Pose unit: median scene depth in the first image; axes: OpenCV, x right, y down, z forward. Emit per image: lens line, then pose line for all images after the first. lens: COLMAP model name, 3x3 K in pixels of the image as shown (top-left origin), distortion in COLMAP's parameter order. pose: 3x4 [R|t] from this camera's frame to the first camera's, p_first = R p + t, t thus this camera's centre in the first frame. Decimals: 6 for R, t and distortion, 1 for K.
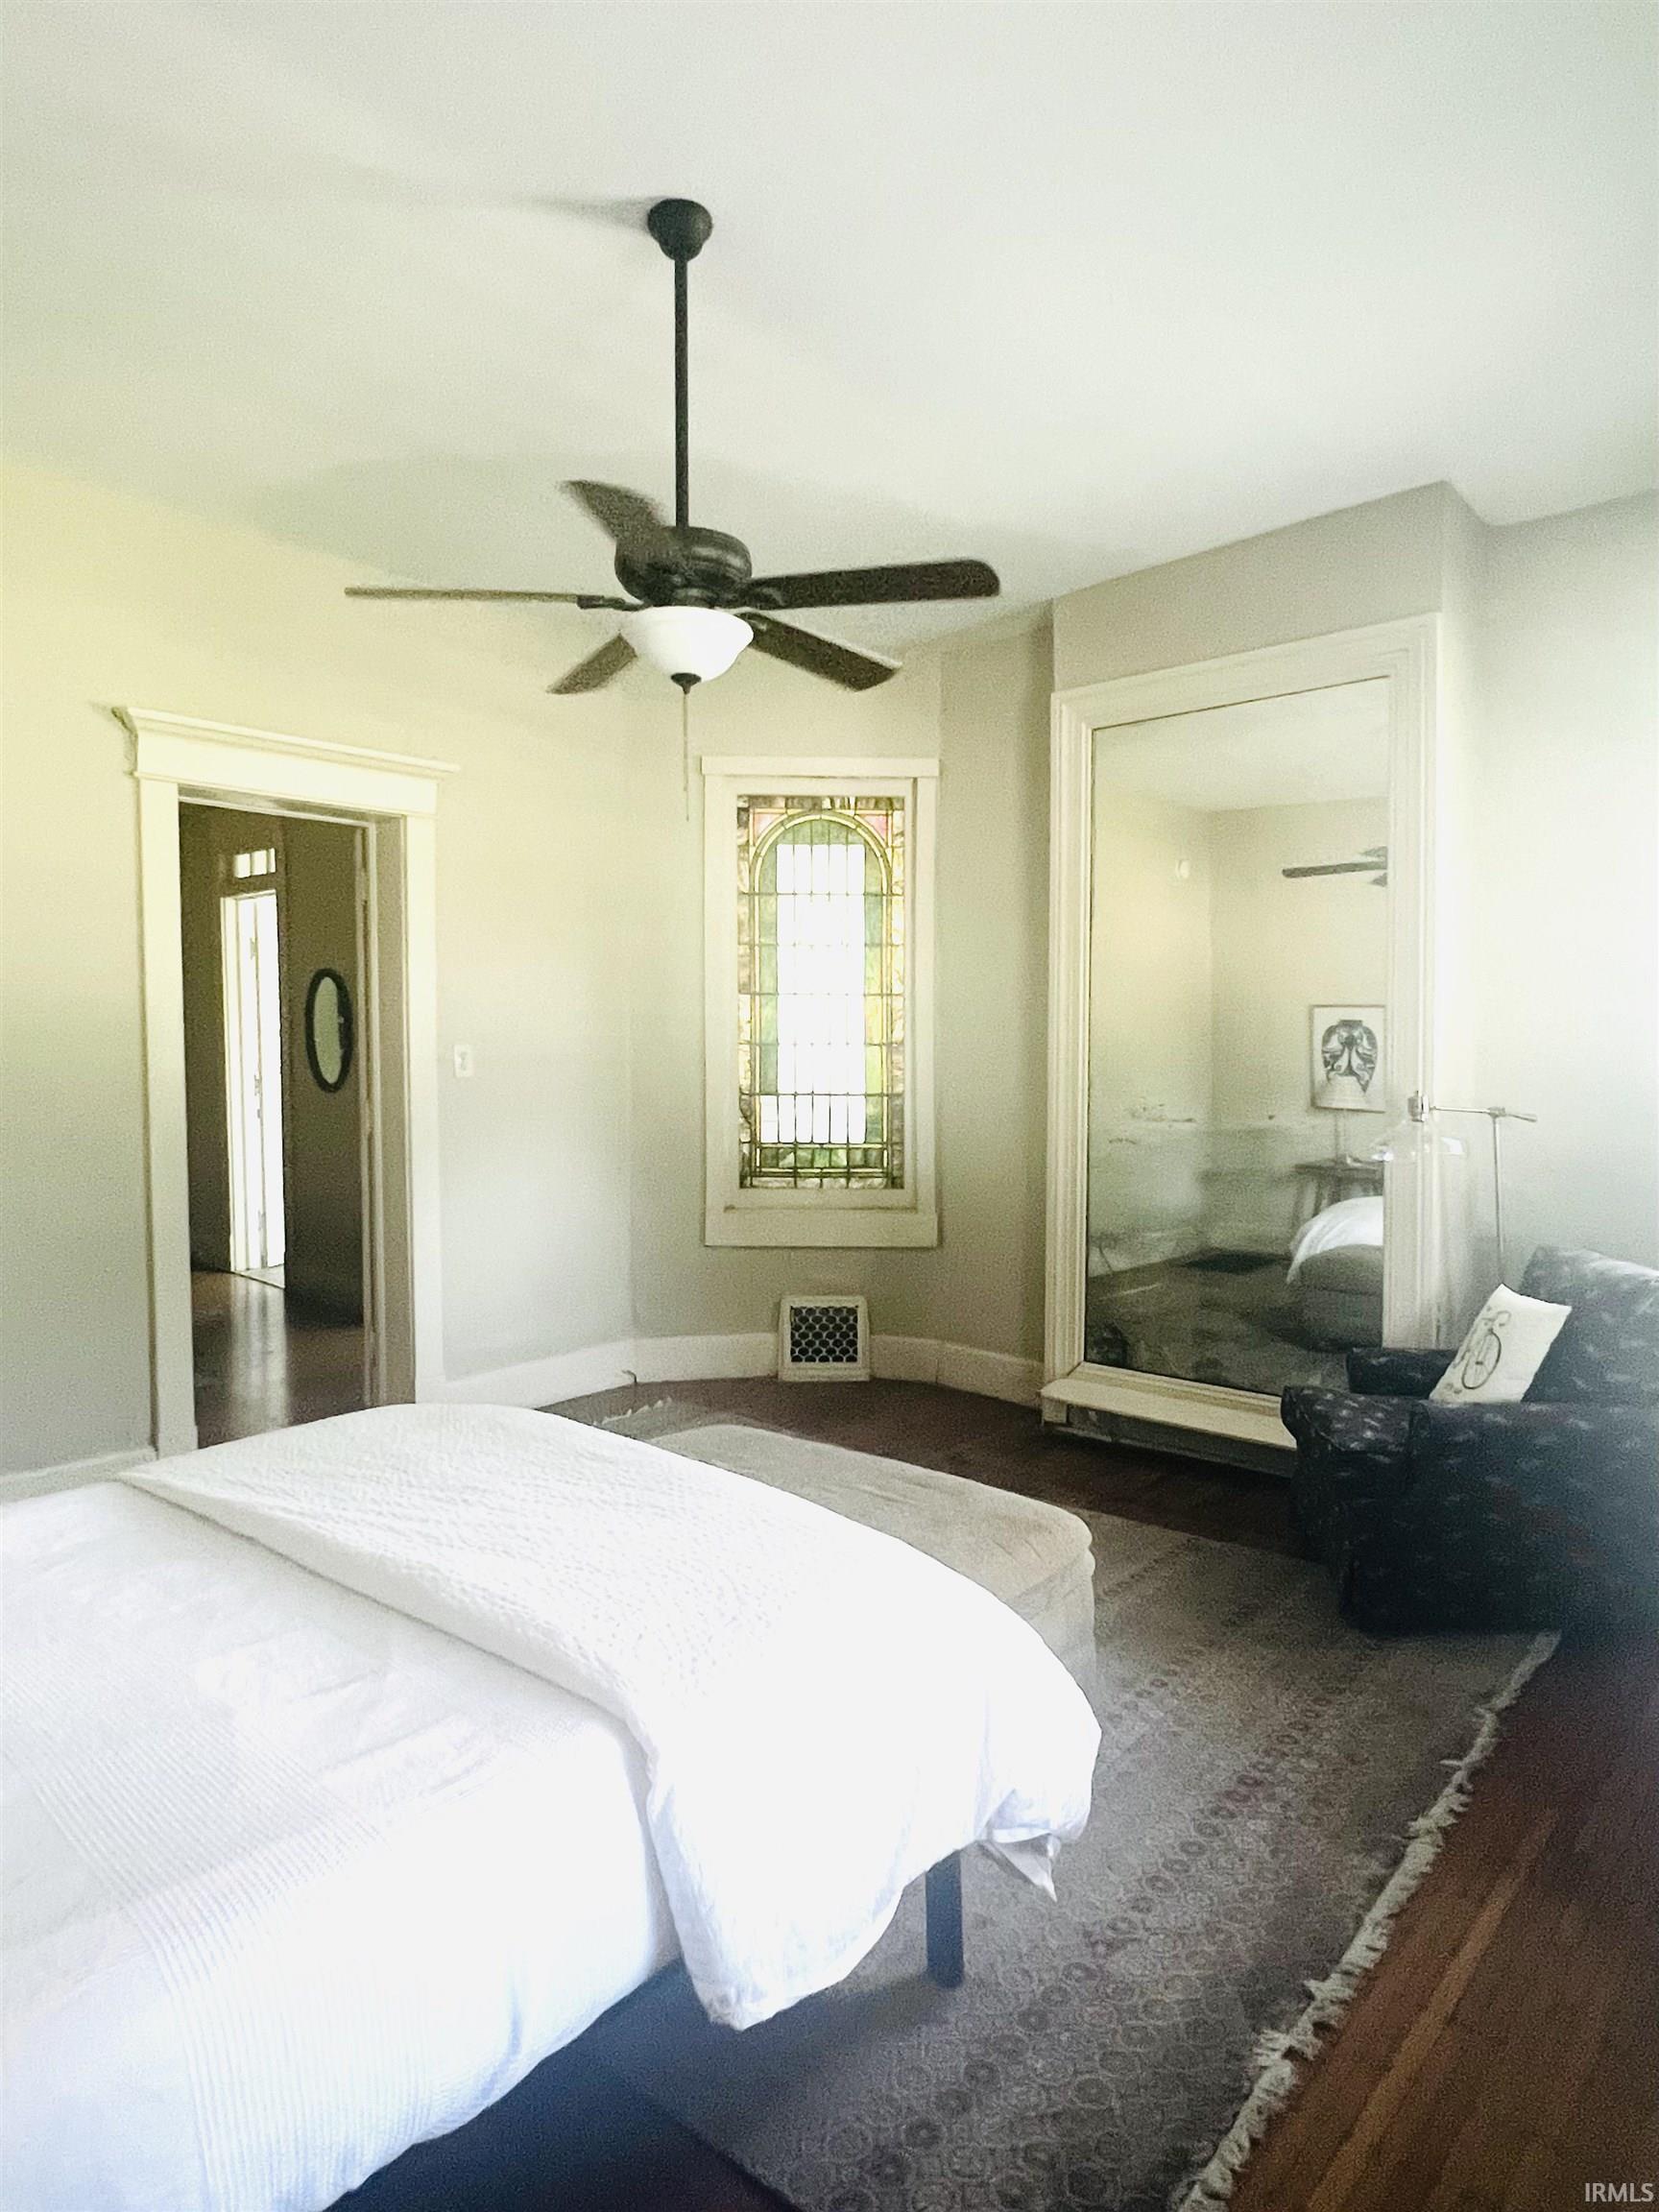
lens RADIAL K [[1281.5, 0, 829.5], [0, 1281.5, 1106.0], [0, 0, 1]] dist [-0.001310, -0.000091]
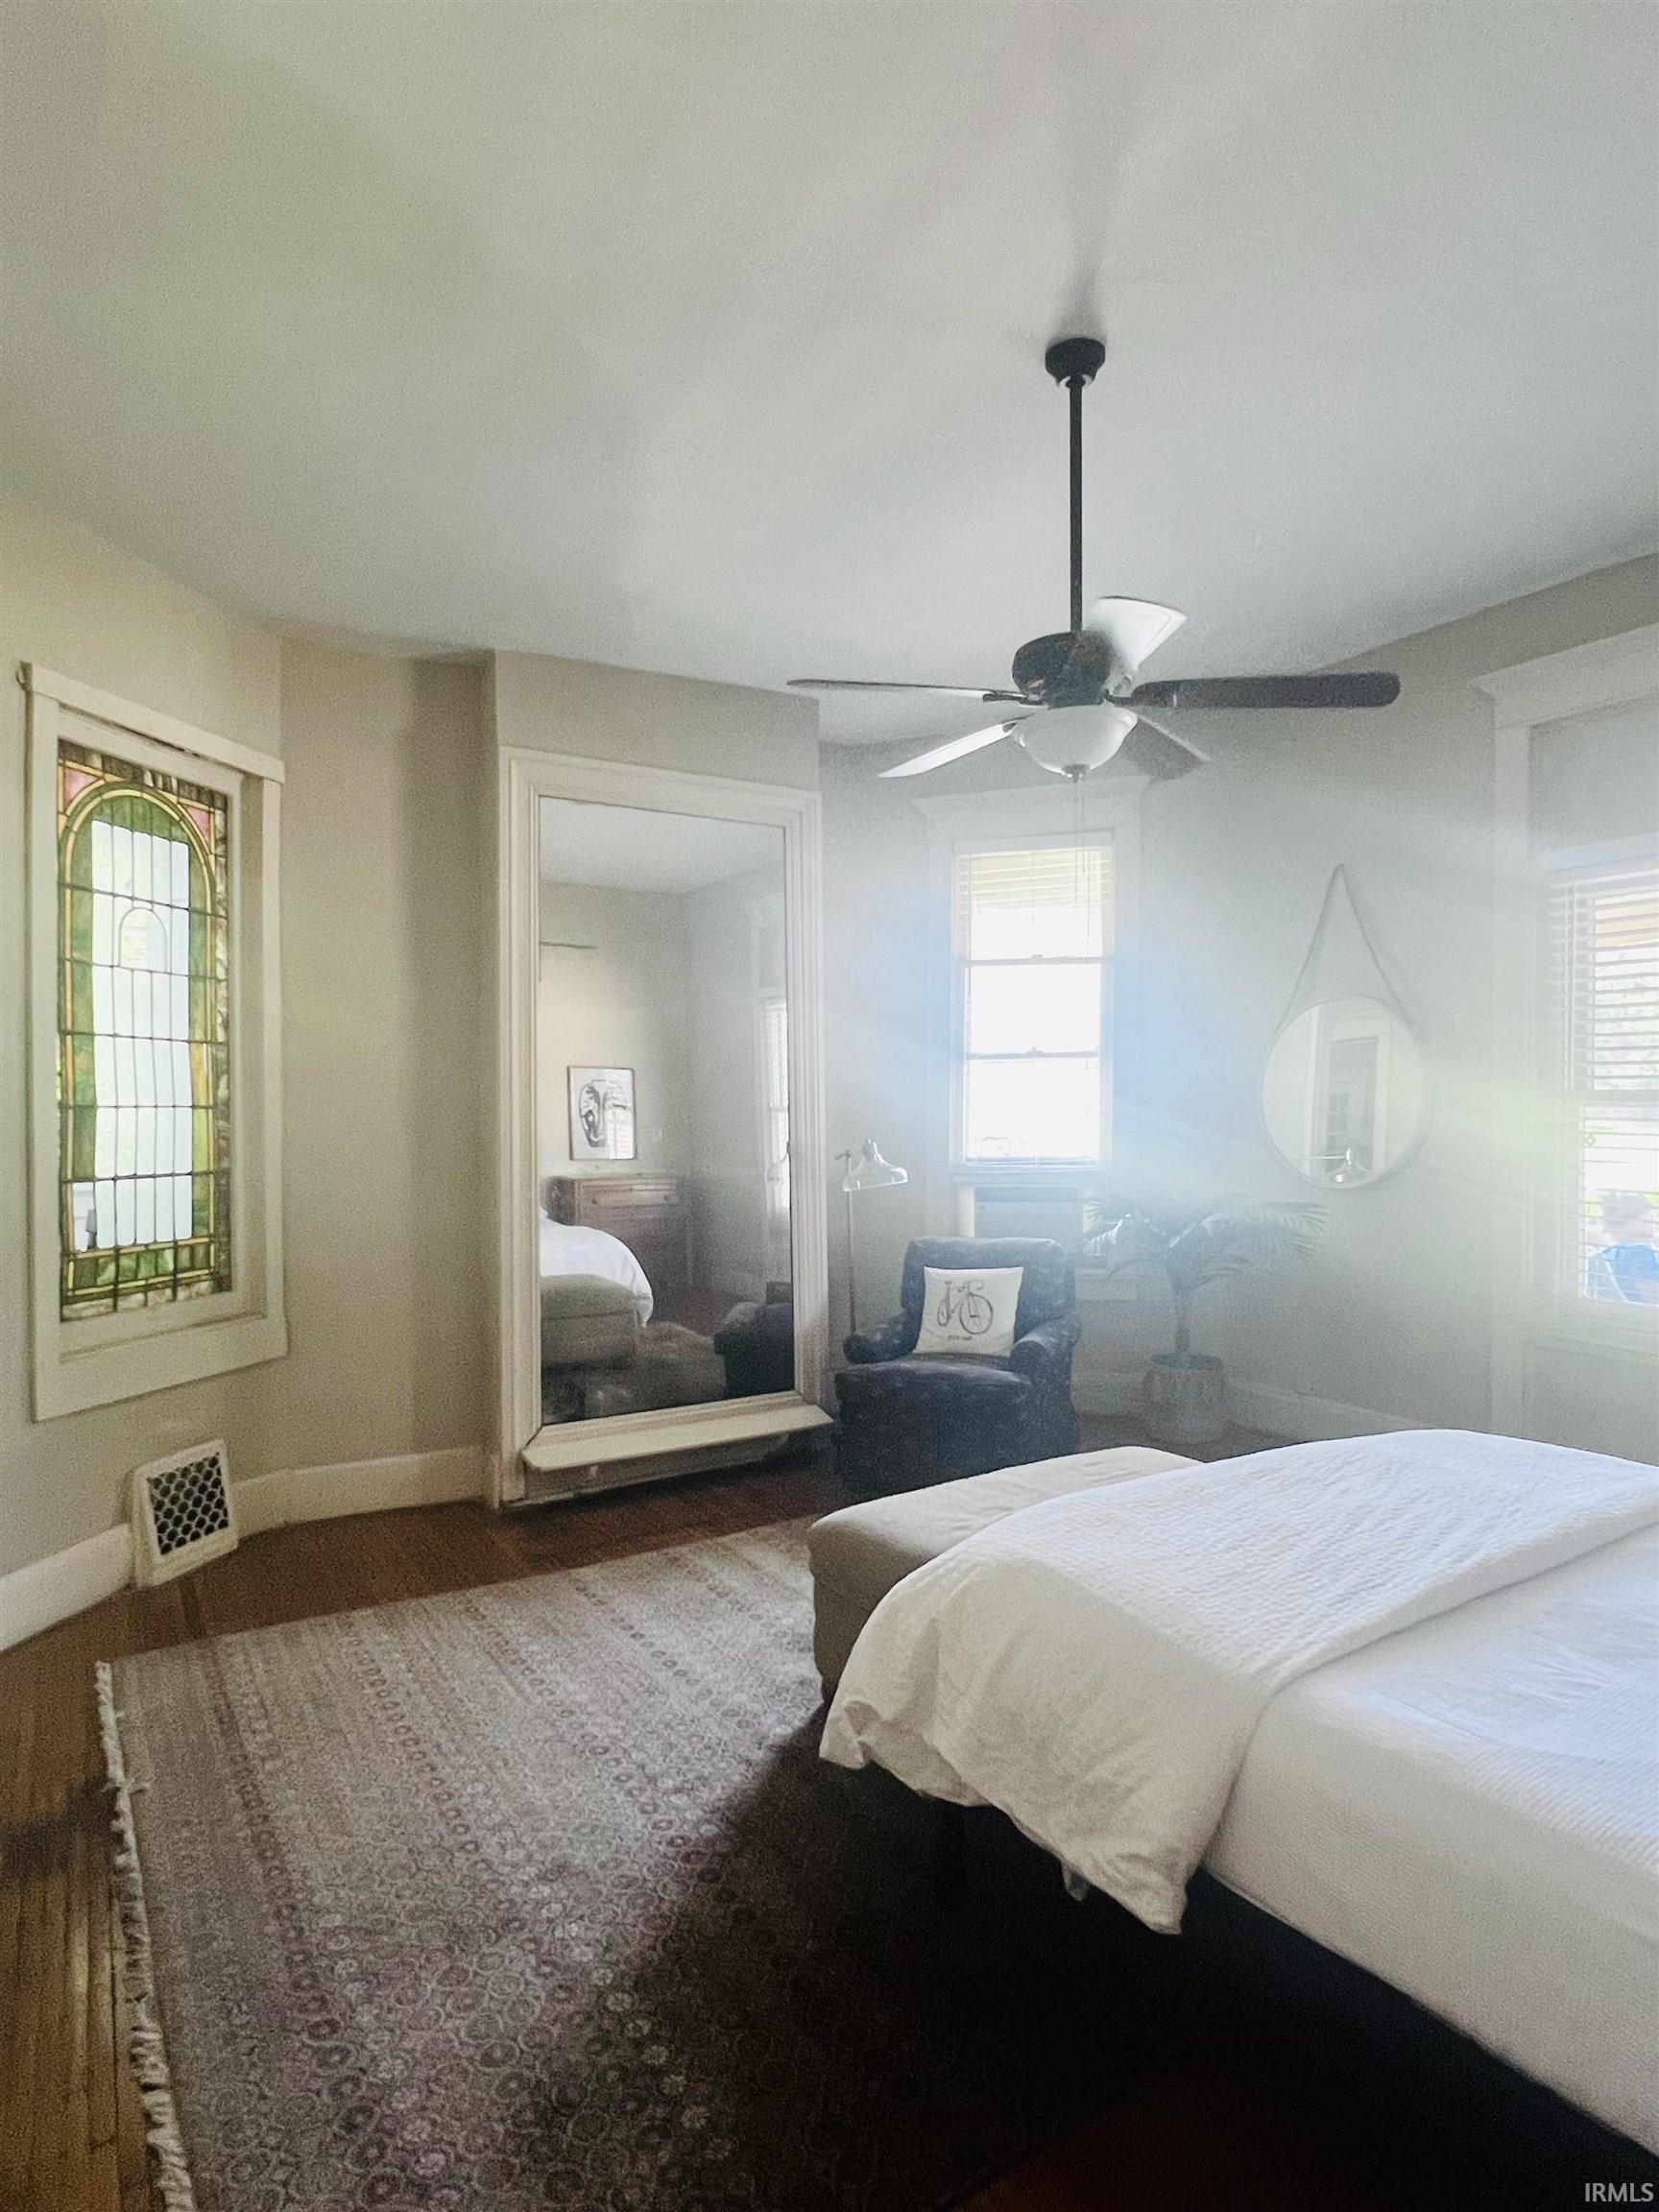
lens RADIAL K [[1229.1, 0, 828.6], [0, 1229.1, 1111.8], [0, 0, 1]] dist [-0.017184, -0.000402]
pose [[0.301638, -0.006345, 0.953401, -0.550930], [0.047139, 0.998854, -0.008266, -0.021713], [-0.952256, 0.047436, 0.301592, 0.427303]]
